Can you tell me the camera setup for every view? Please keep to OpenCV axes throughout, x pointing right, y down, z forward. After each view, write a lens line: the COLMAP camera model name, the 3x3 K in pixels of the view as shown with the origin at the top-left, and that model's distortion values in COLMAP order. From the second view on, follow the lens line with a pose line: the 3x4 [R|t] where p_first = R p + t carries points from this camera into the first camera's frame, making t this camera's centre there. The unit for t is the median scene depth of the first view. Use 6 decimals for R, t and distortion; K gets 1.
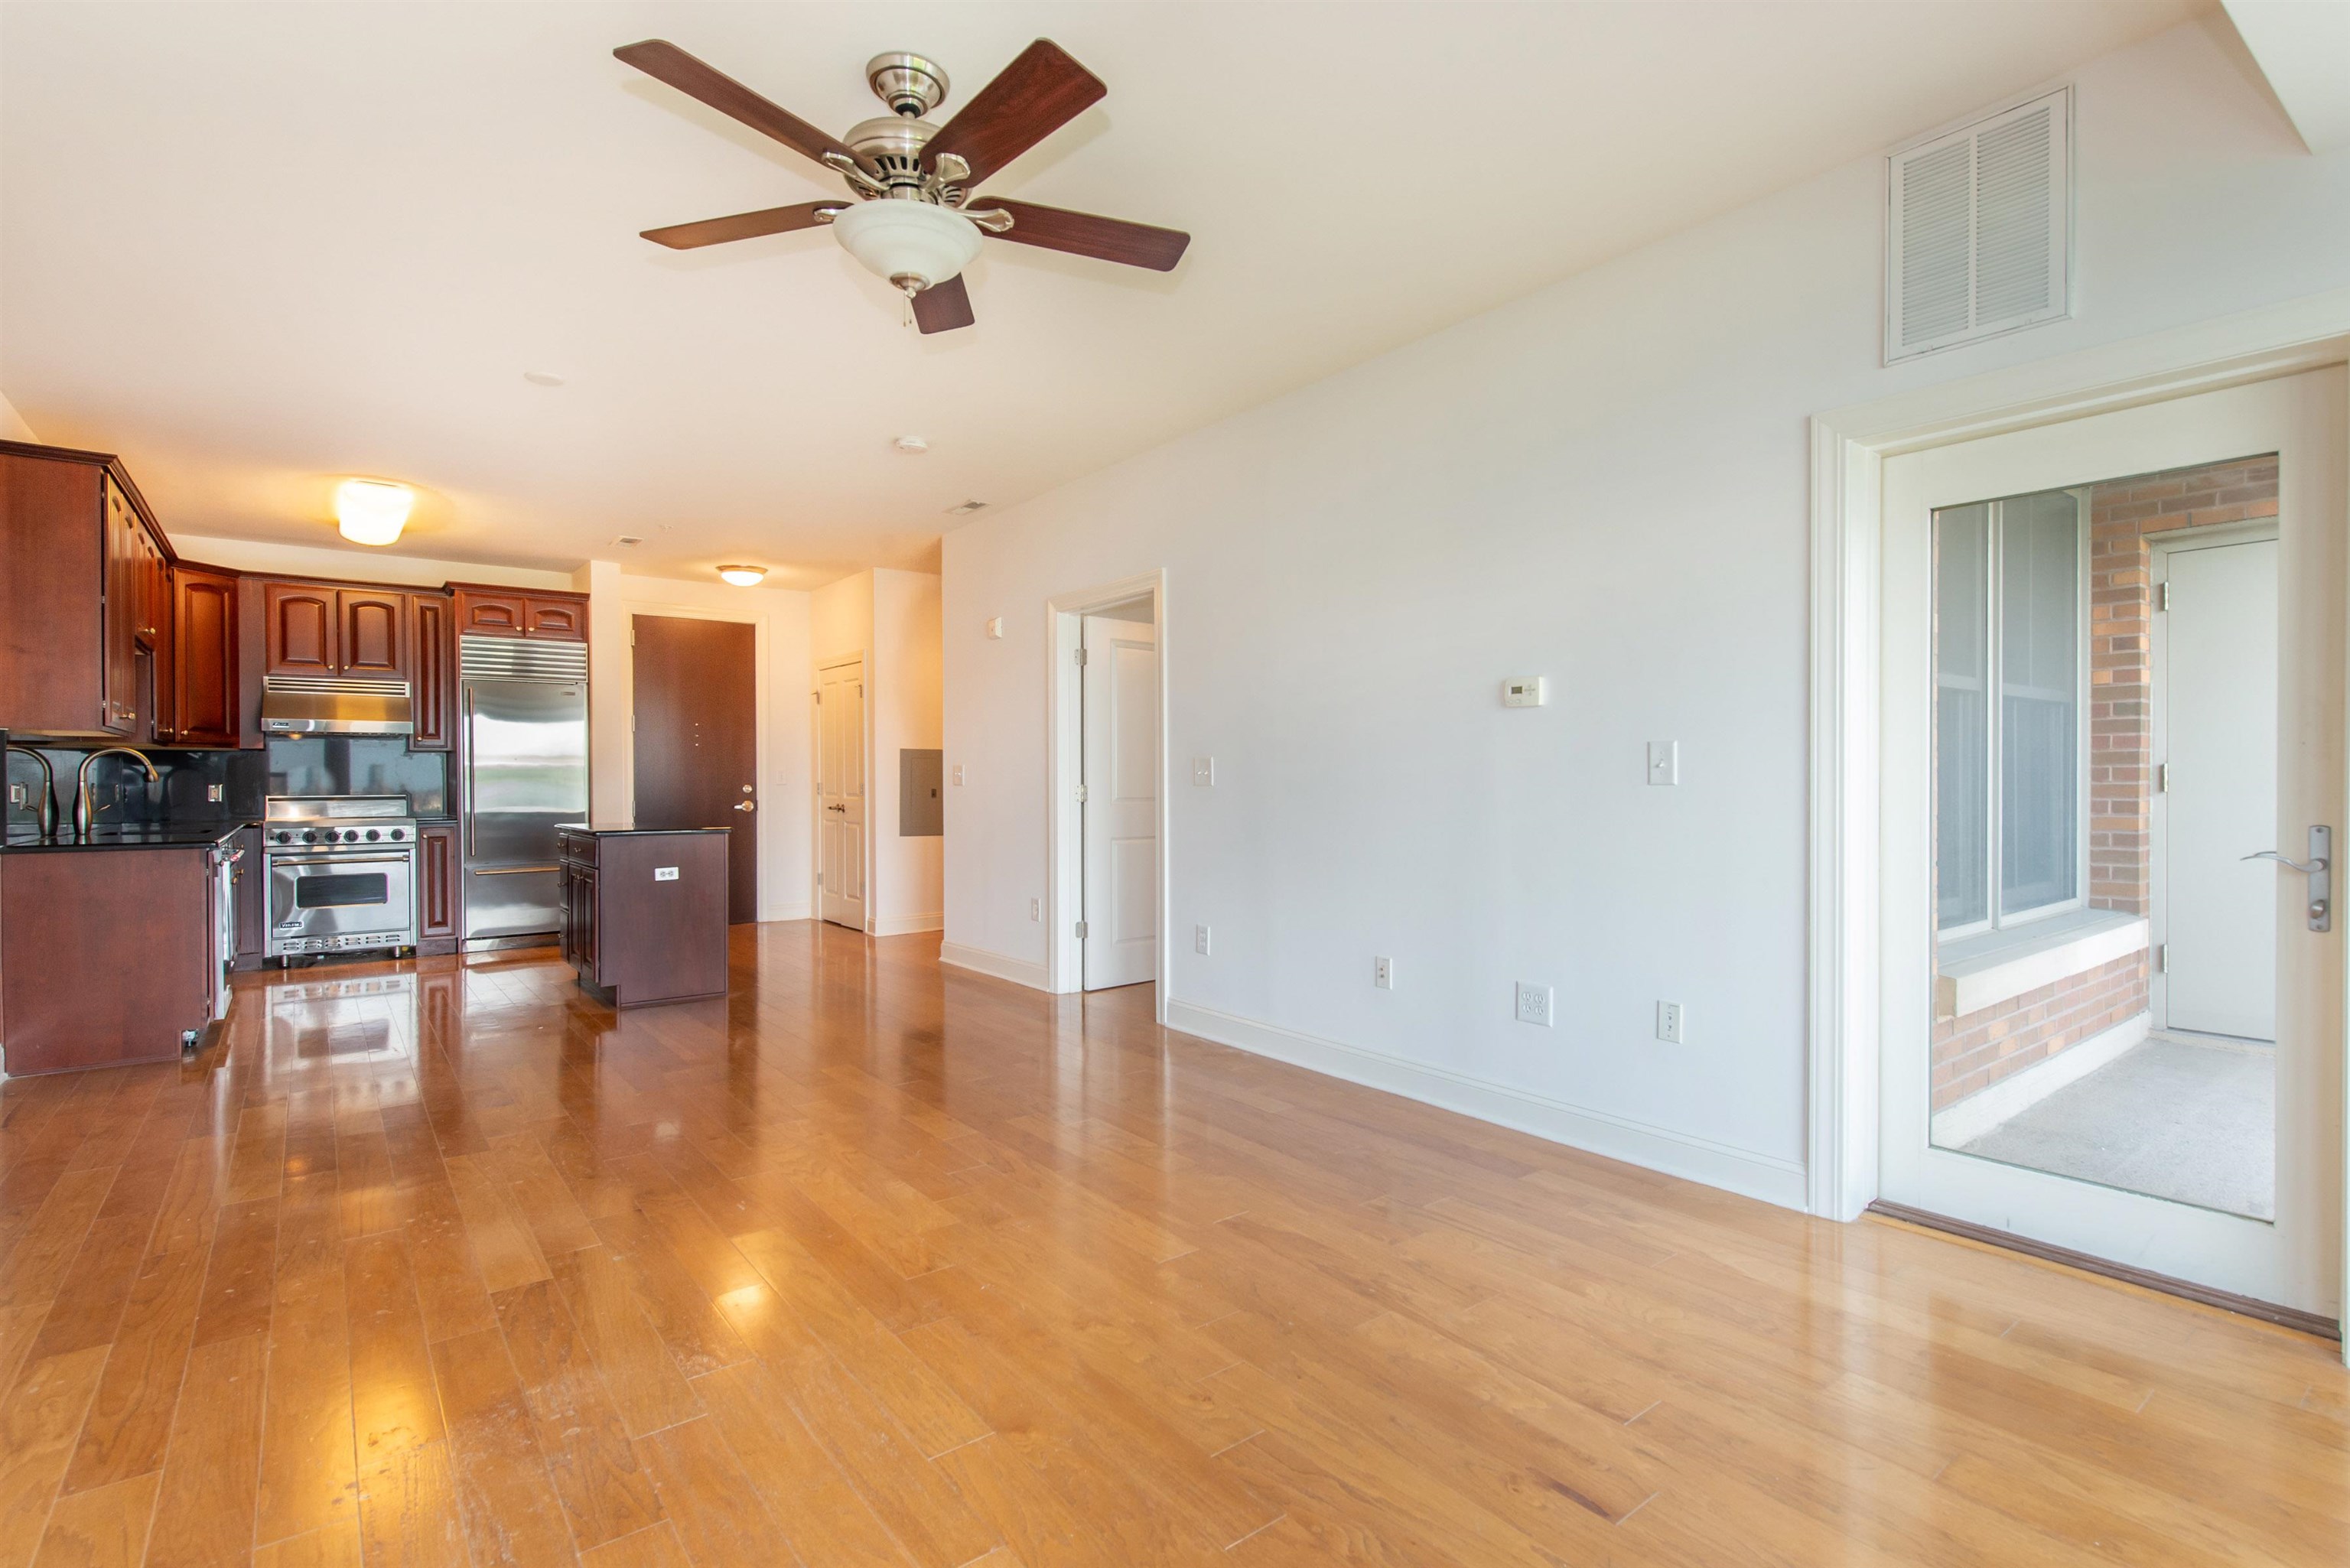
lens RADIAL K [[1102.1, 0, 1184.8], [0, 1102.1, 792.5], [0, 0, 1]] dist [0.004833, -0.000349]
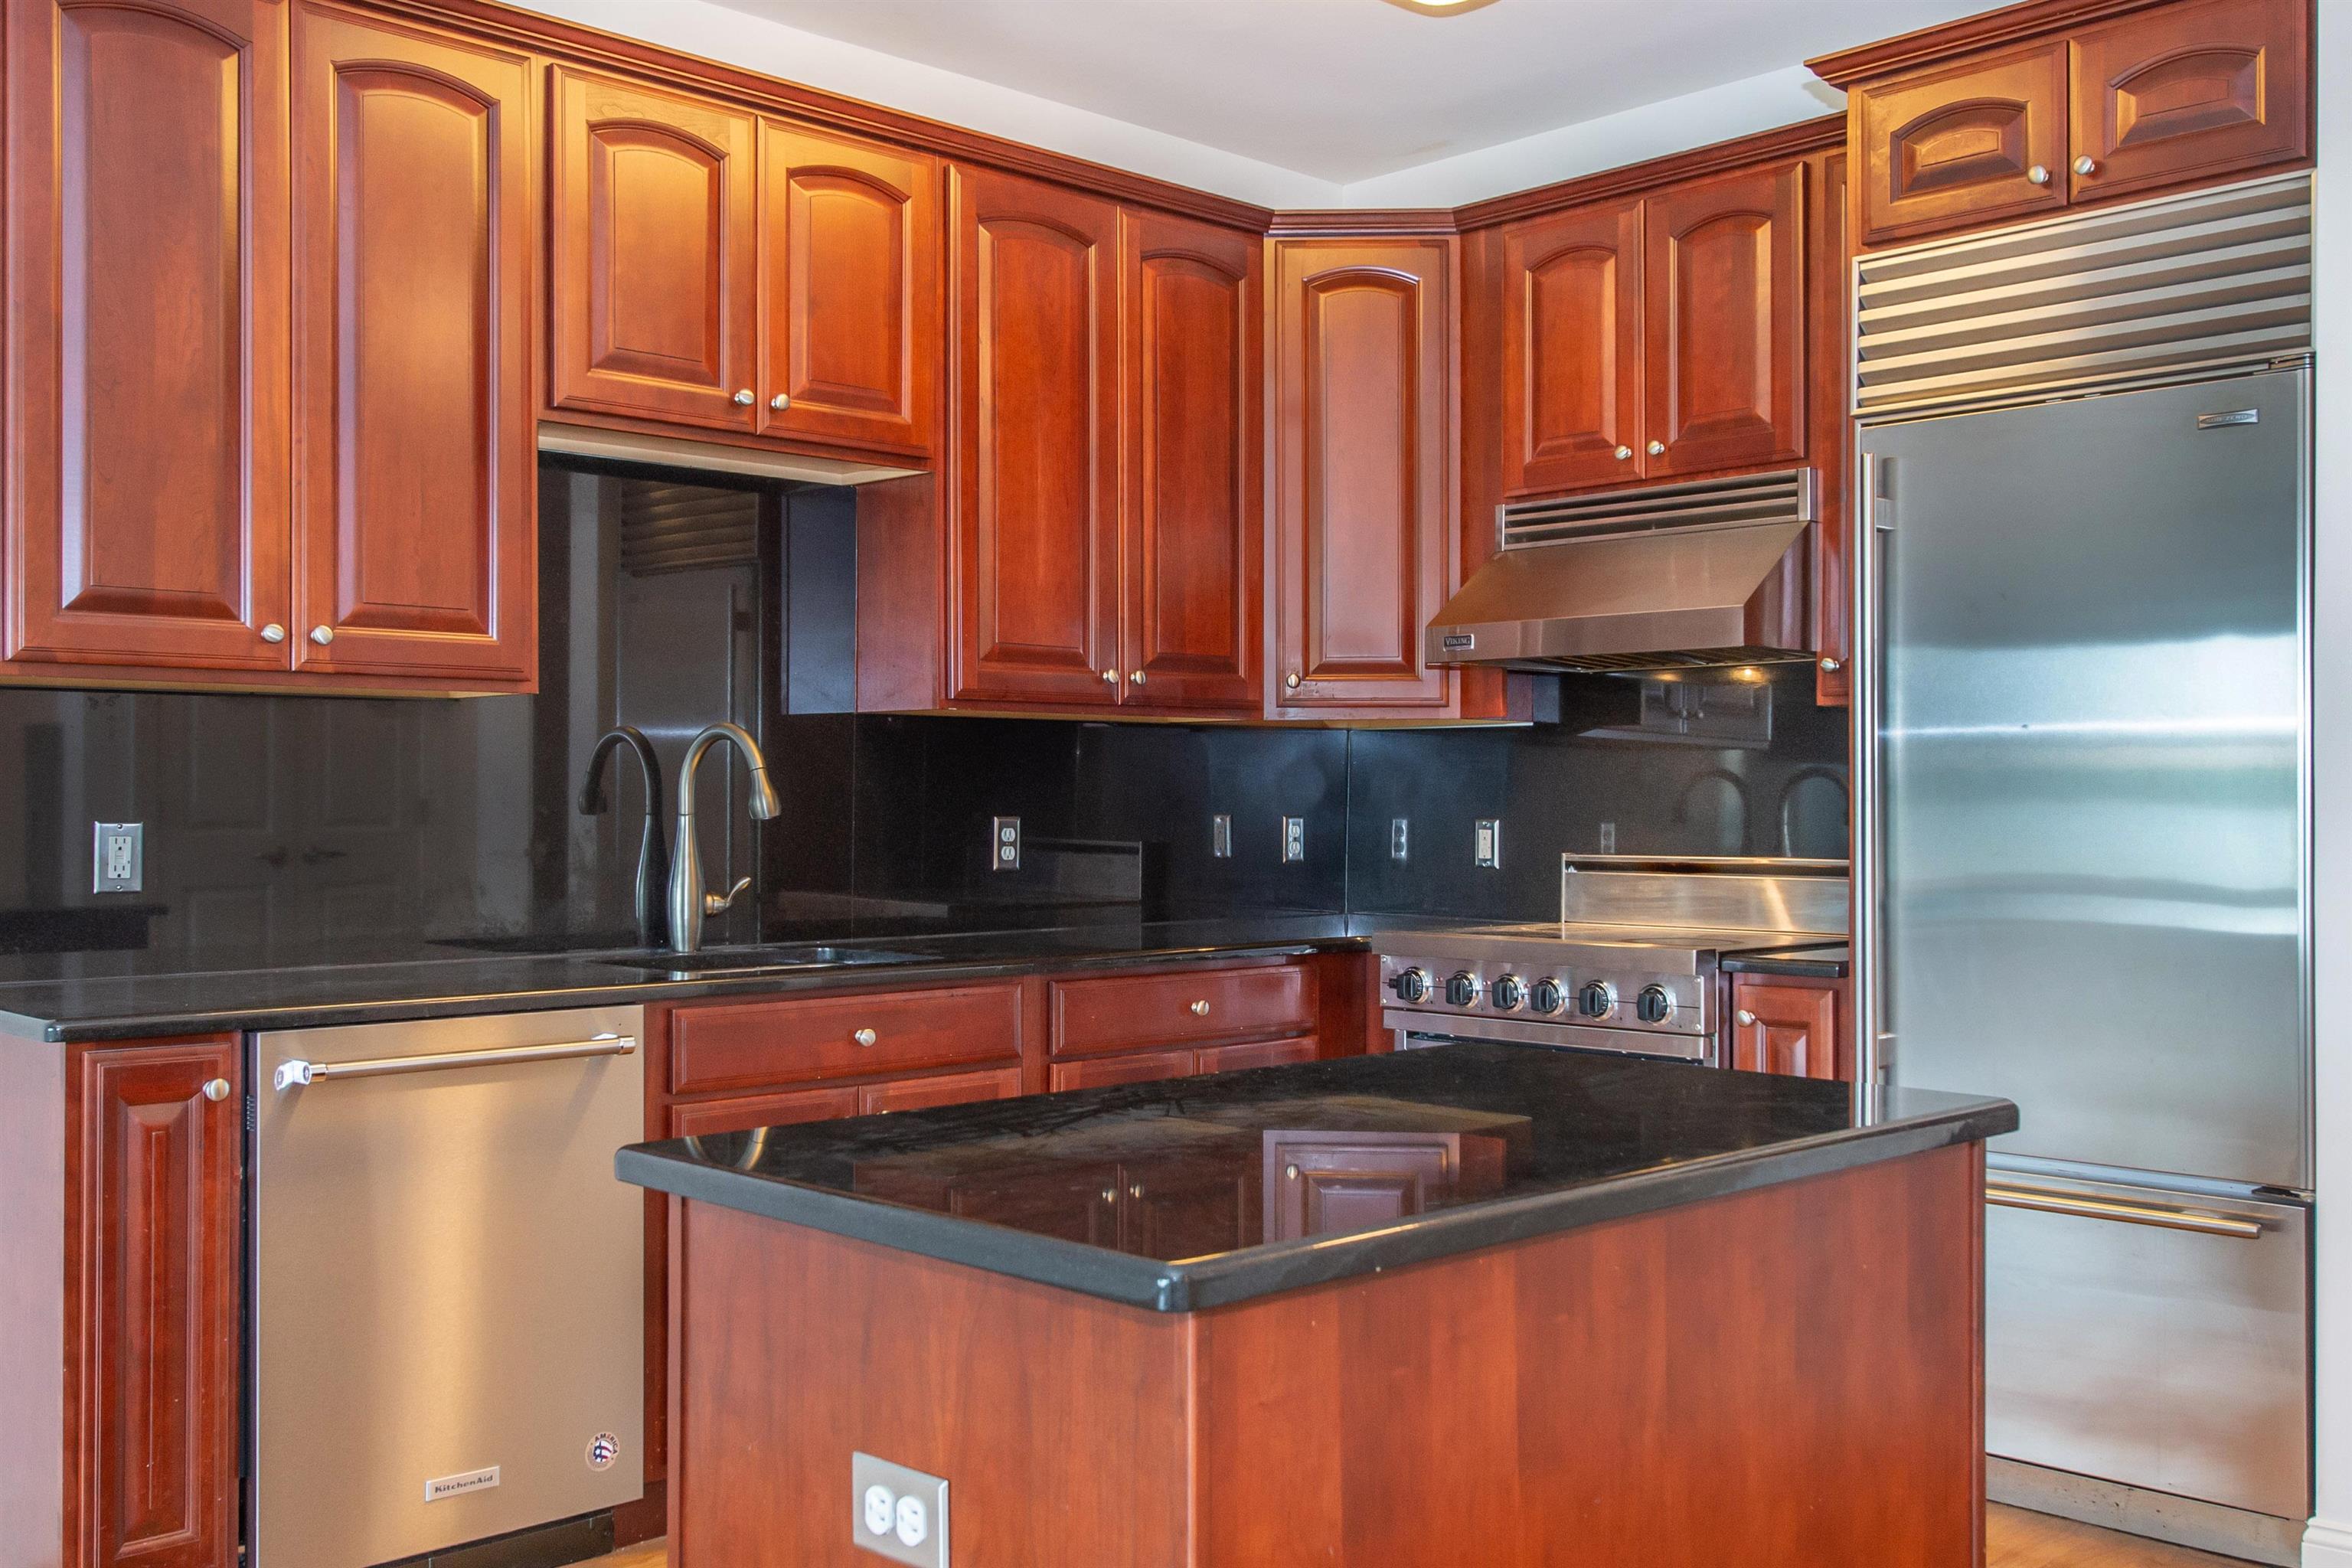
lens RADIAL K [[2223.6, 0, 1164.2], [0, 2223.6, 794.7], [0, 0, 1]] dist [0.049737, 0.000000]
pose [[0.088489, -0.001022, -0.996077, -0.149915], [-0.013092, 0.999912, -0.002189, -0.012804], [0.995991, 0.013234, 0.088468, 0.797880]]
